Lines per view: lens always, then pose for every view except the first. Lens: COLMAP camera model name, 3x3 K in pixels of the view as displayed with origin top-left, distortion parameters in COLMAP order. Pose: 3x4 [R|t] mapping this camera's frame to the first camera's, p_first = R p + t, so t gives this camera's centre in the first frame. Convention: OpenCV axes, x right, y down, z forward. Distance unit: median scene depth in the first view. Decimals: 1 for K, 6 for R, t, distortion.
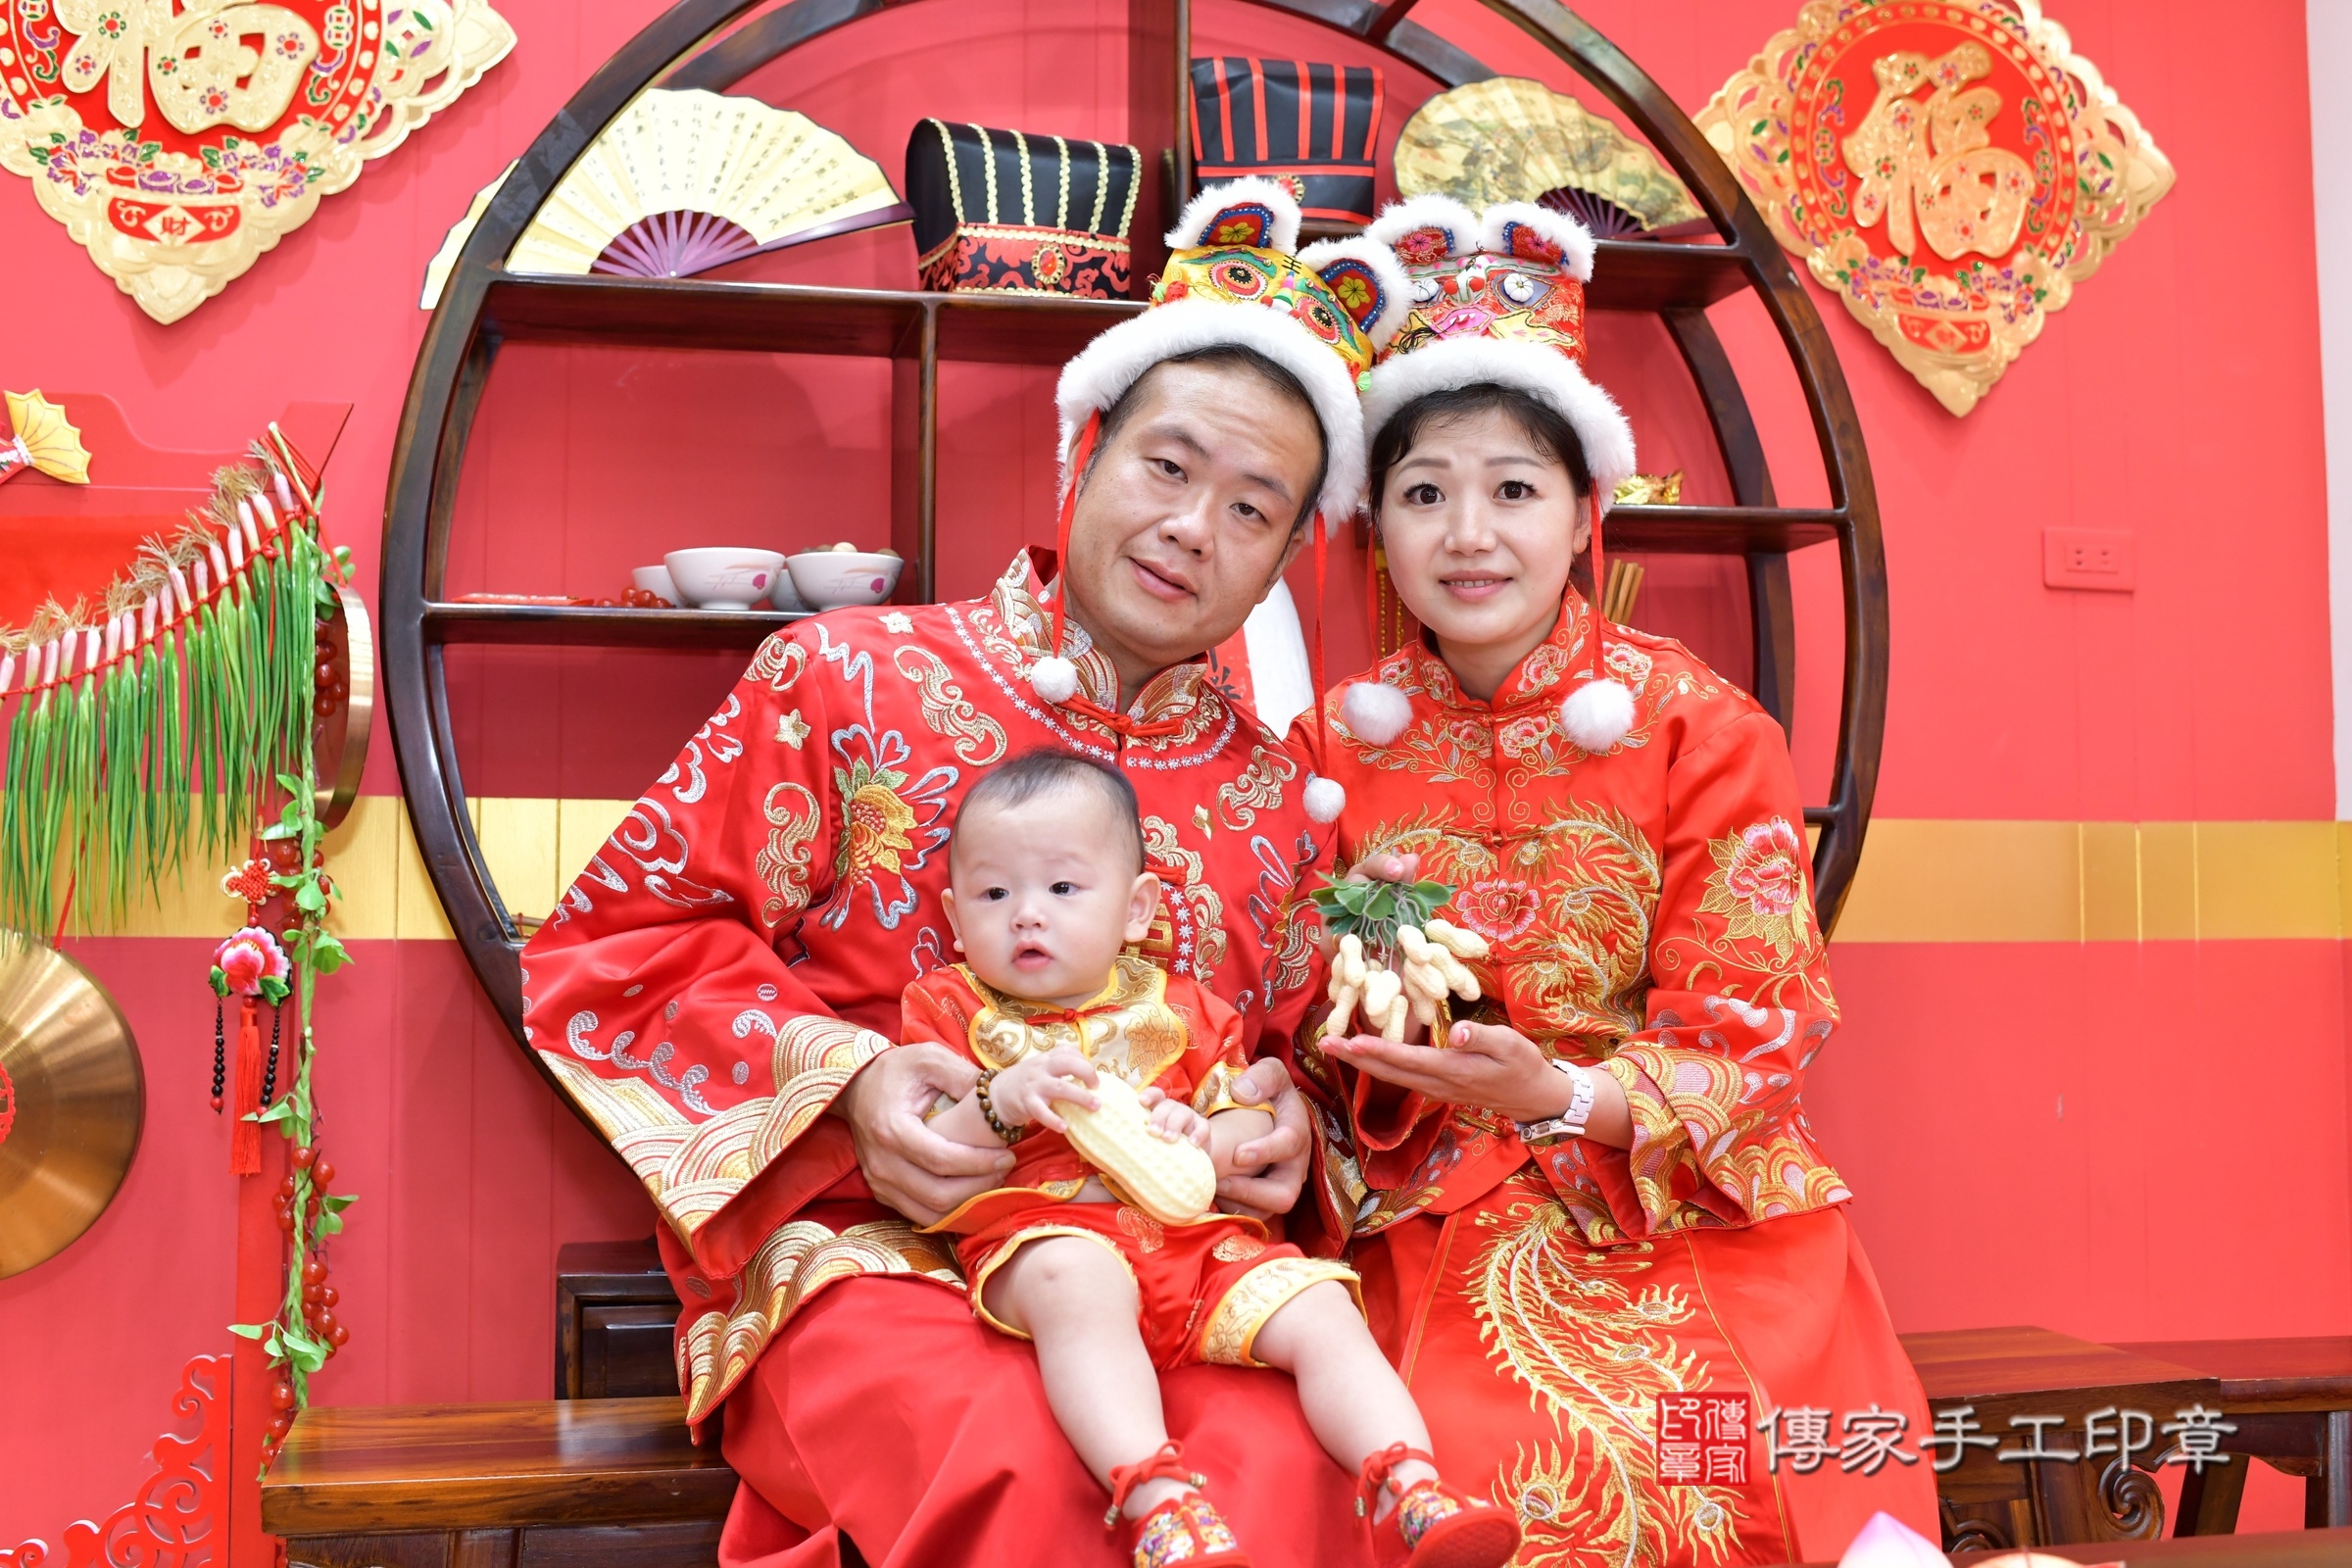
lens RADIAL K [[2455.4, 0, 1176.0], [0, 2455.4, 784.0], [0, 0, 1]] dist [-0.115106, 0.124094]
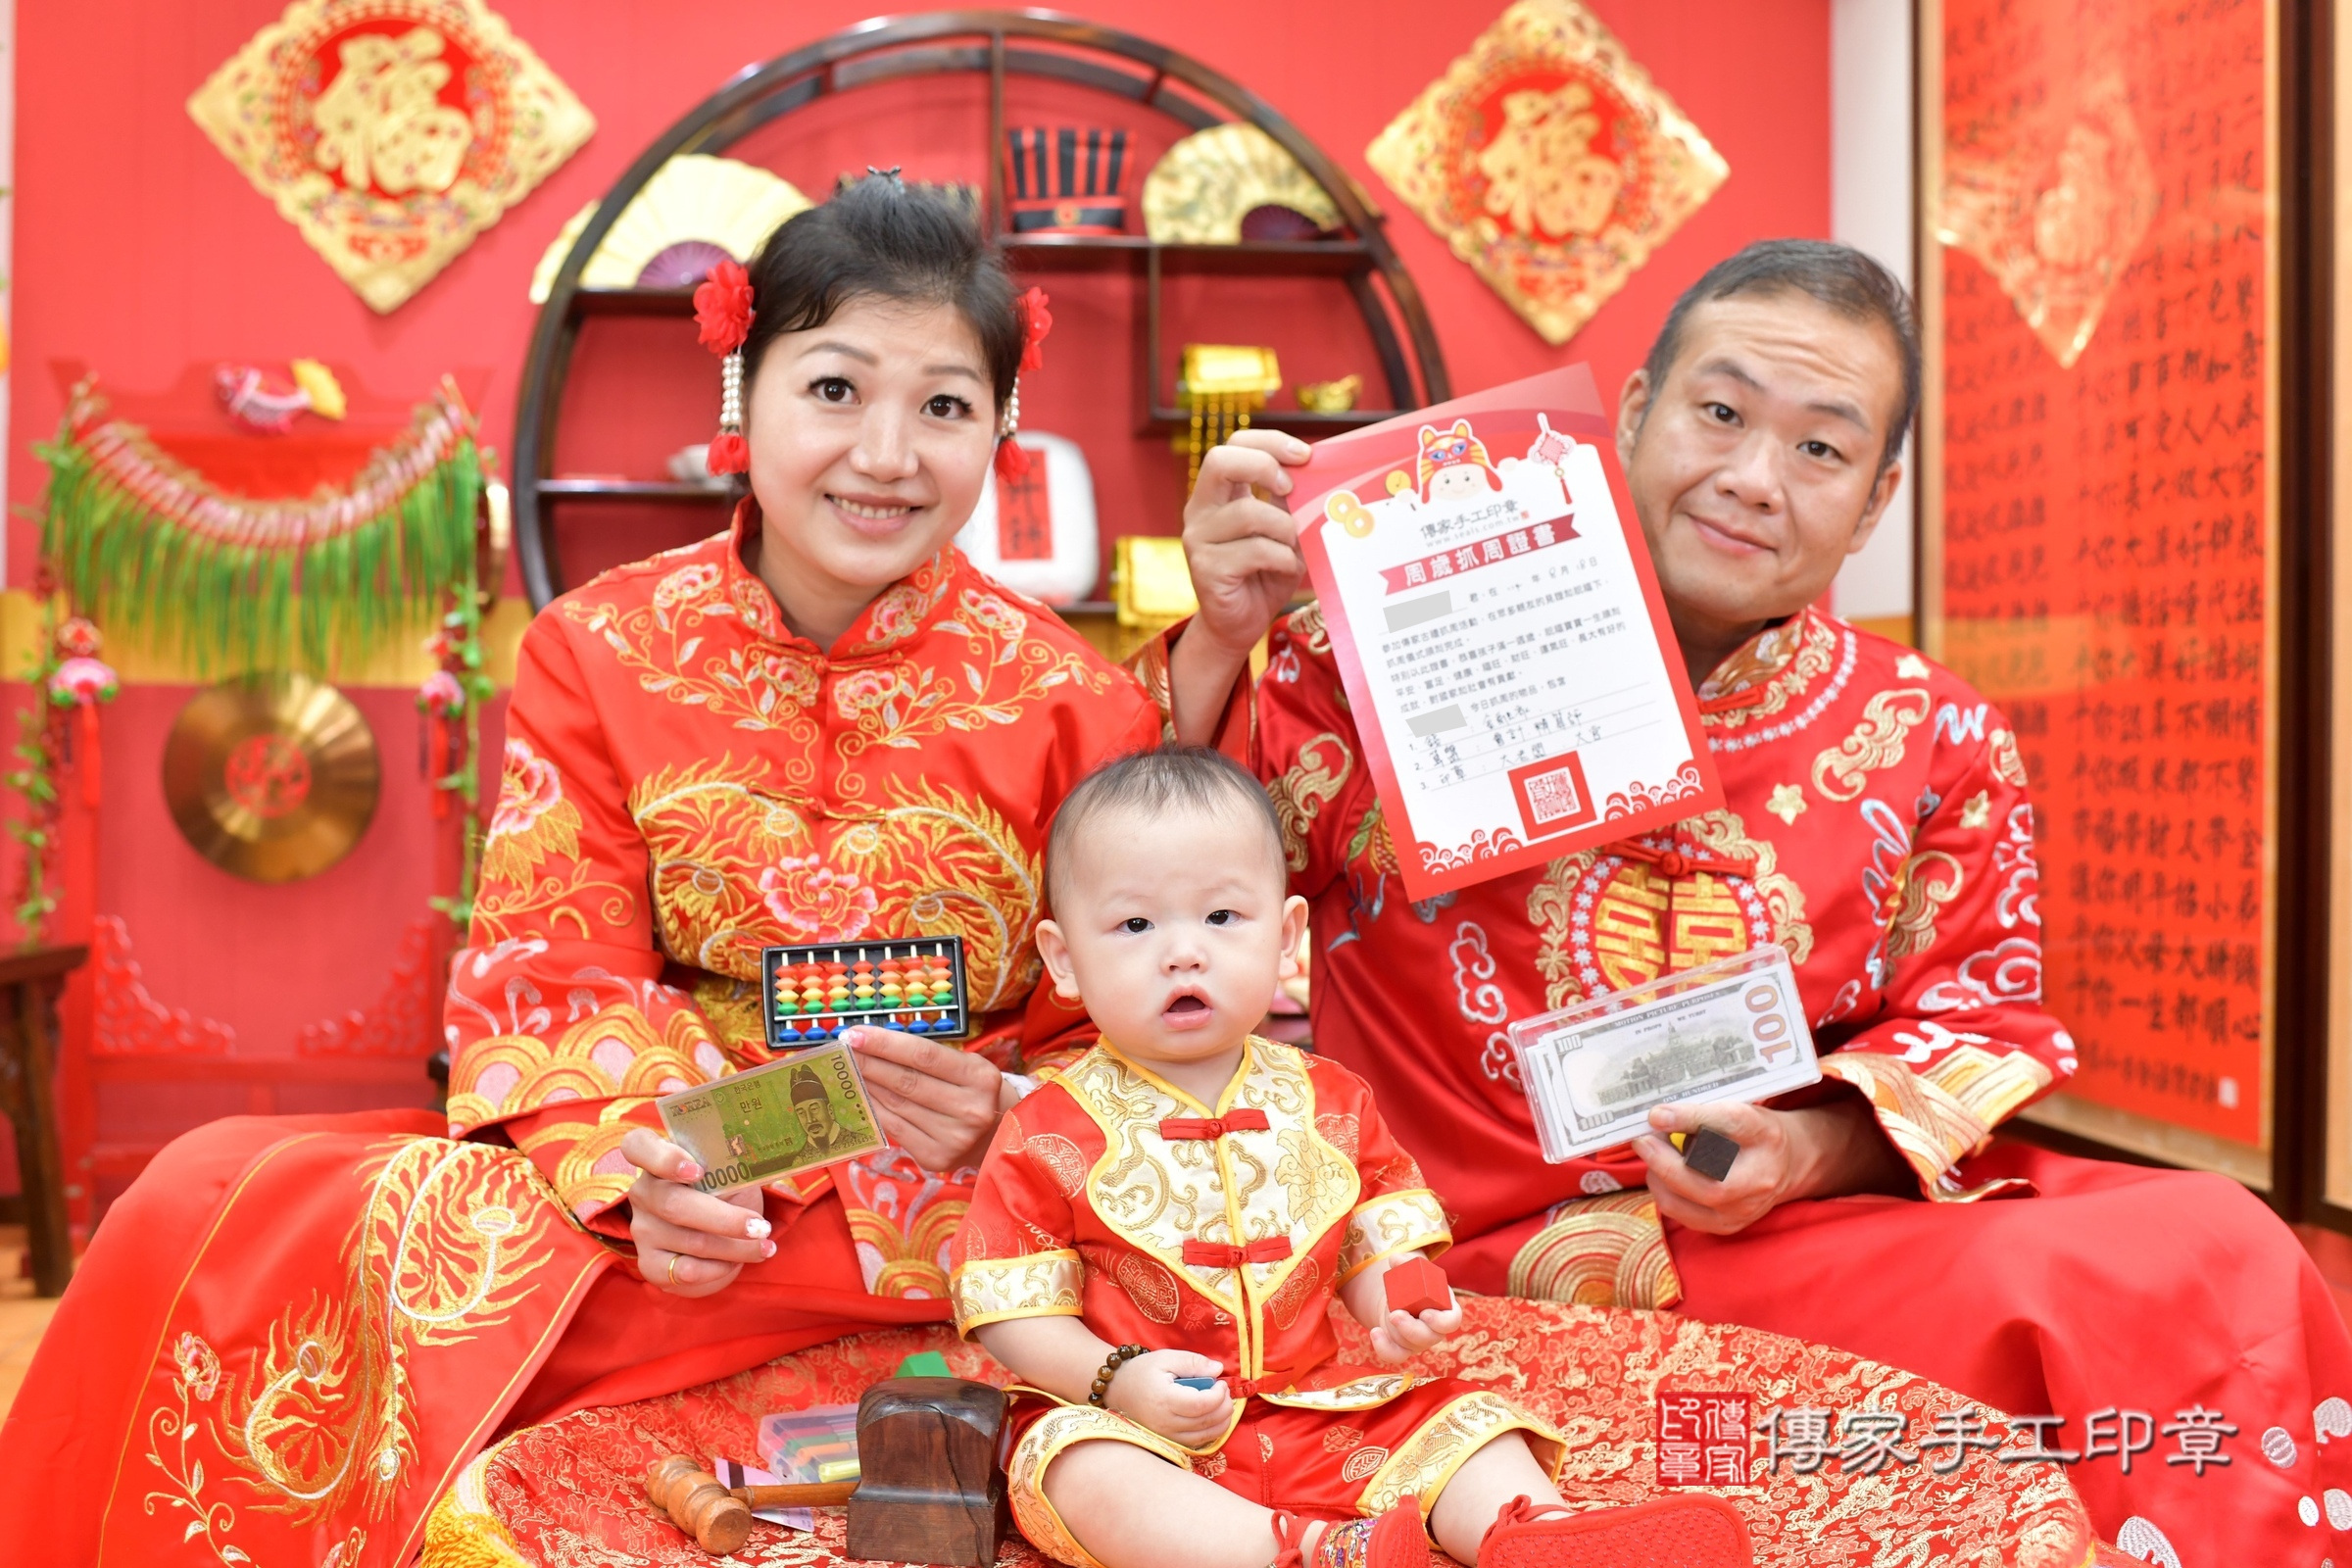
lens RADIAL K [[2455.4, 0, 1176.0], [0, 2455.4, 784.0], [0, 0, 1]] dist [-0.115106, 0.124094]
pose [[0.996822, 0.004863, -0.079507, 0.246757], [0.000798, 0.997475, 0.071009, 0.012602], [0.079652, -0.070847, 0.994302, -0.608089]]
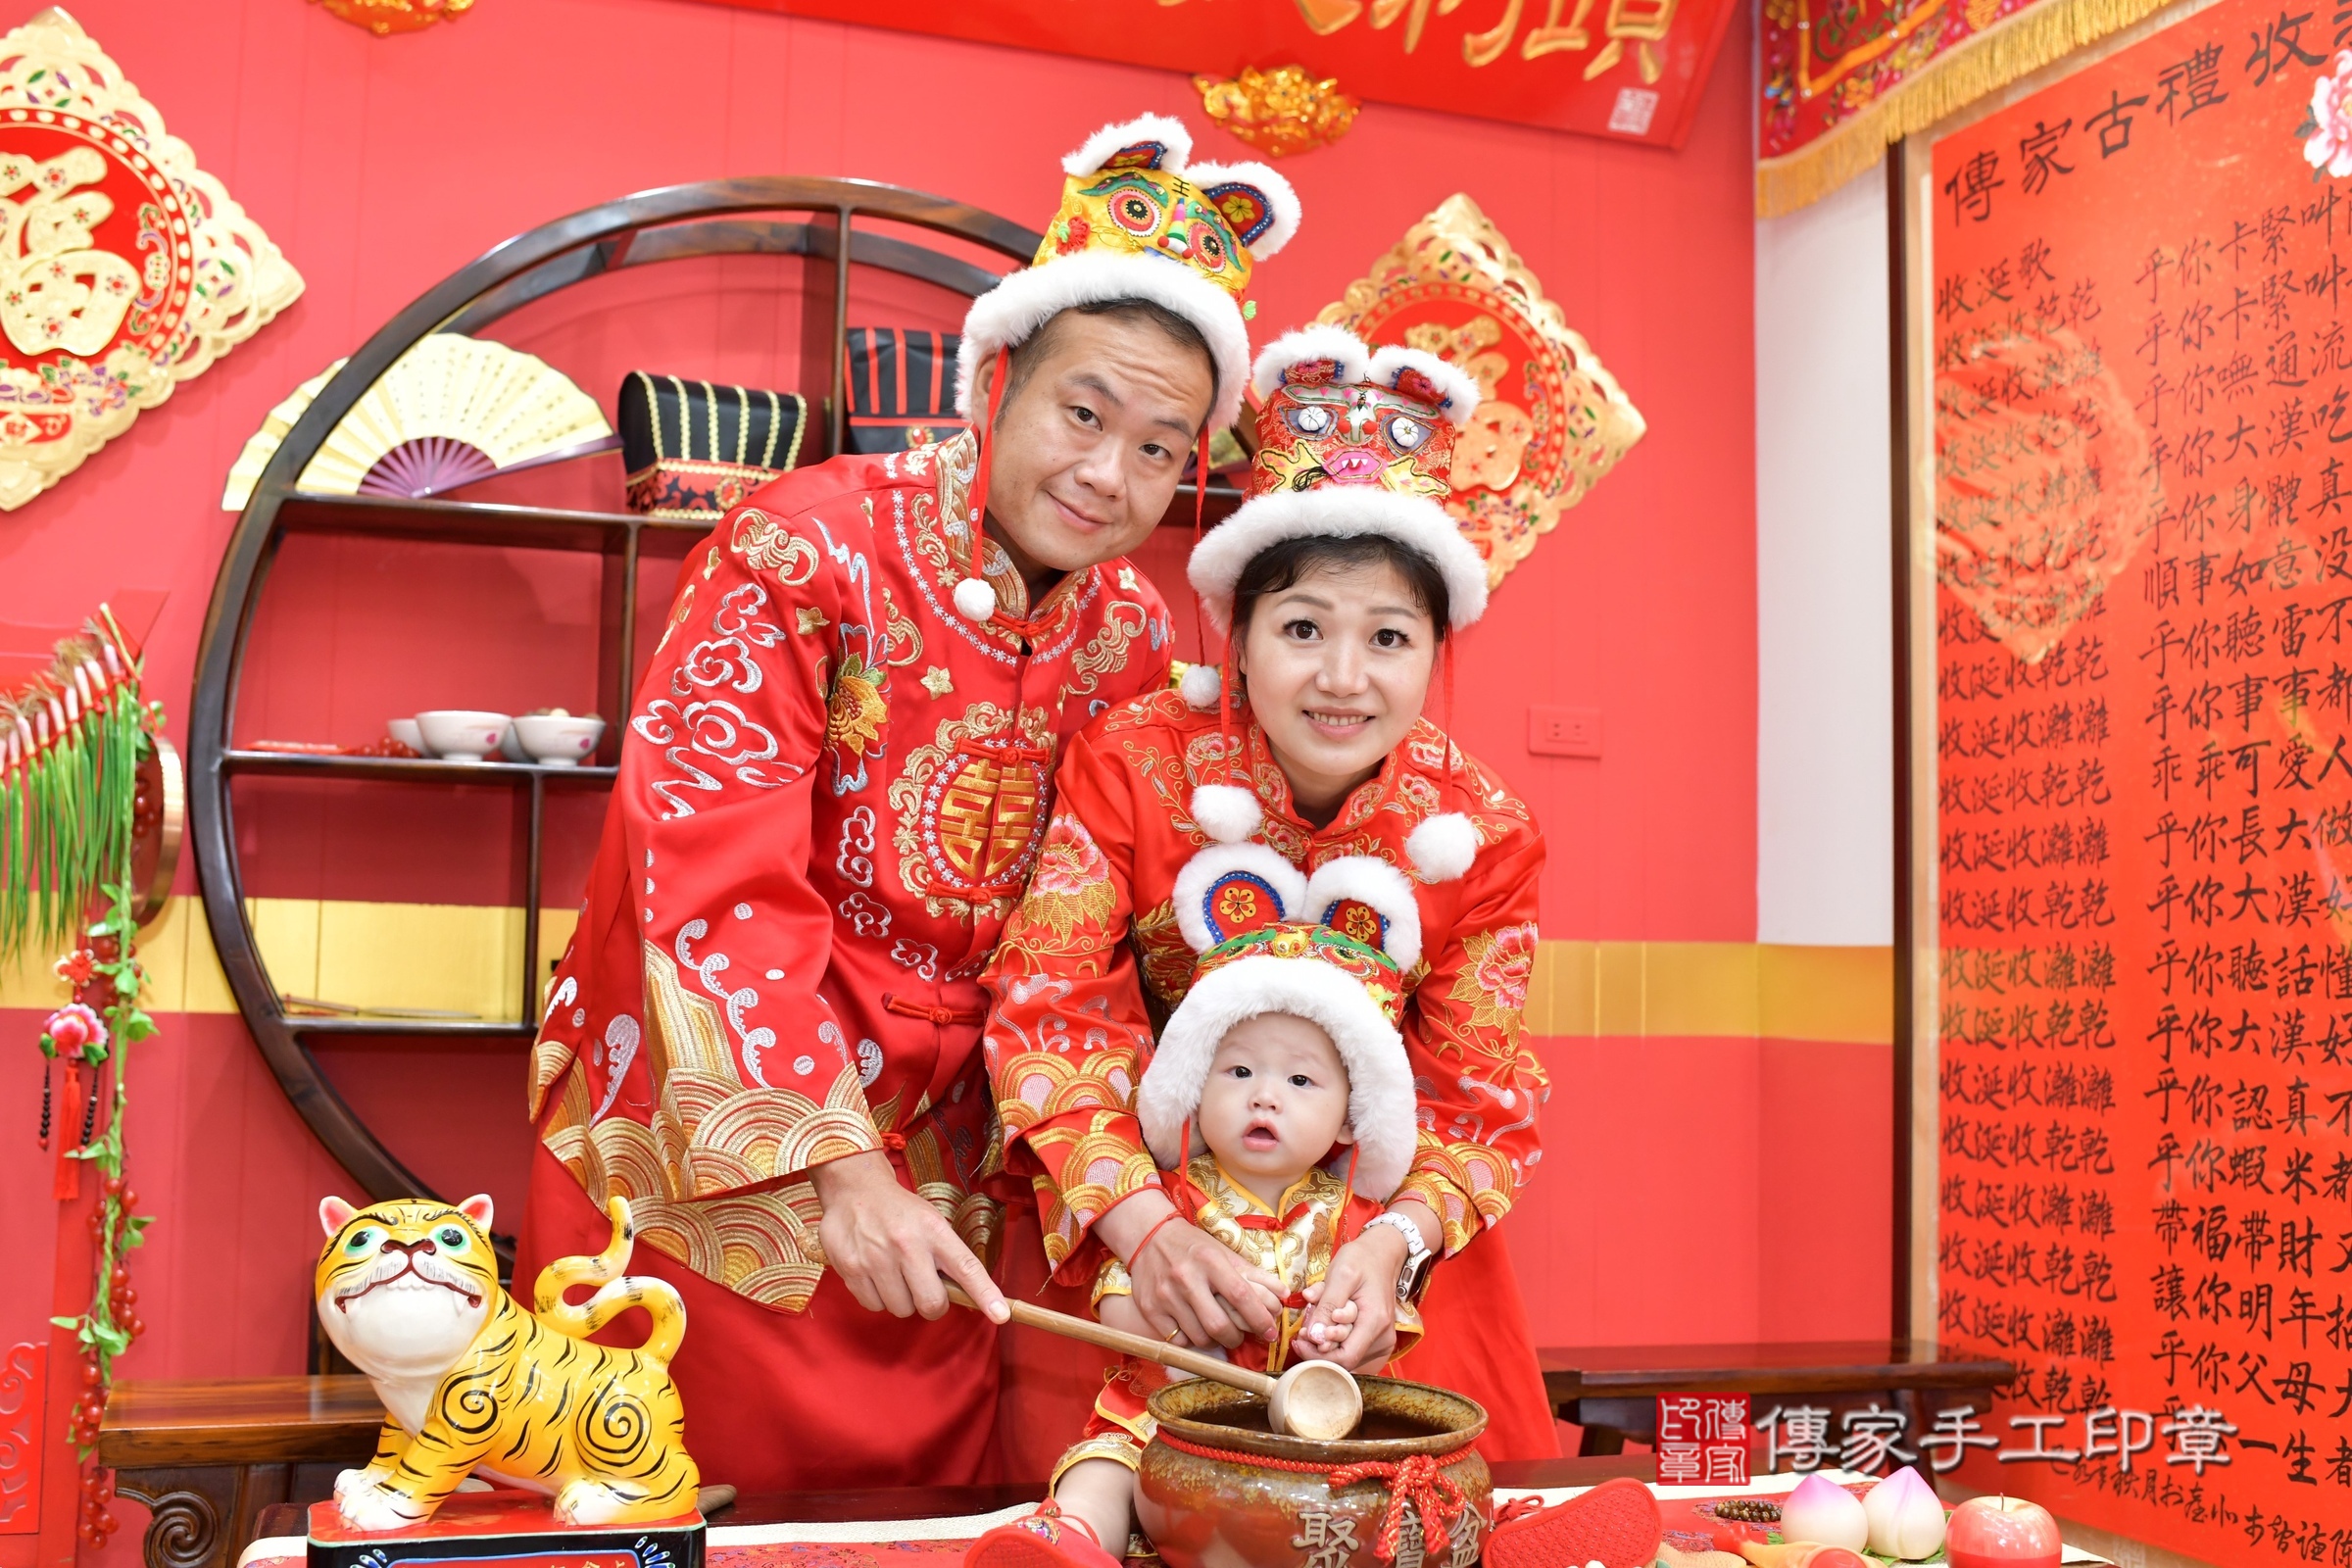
lens RADIAL K [[2455.4, 0, 1176.0], [0, 2455.4, 784.0], [0, 0, 1]] dist [-0.115106, 0.124094]
pose [[0.993129, 0.027924, 0.113644, 0.038692], [-0.025441, 0.999406, -0.023239, -0.036769], [-0.114225, 0.020188, 0.993250, -0.285823]]
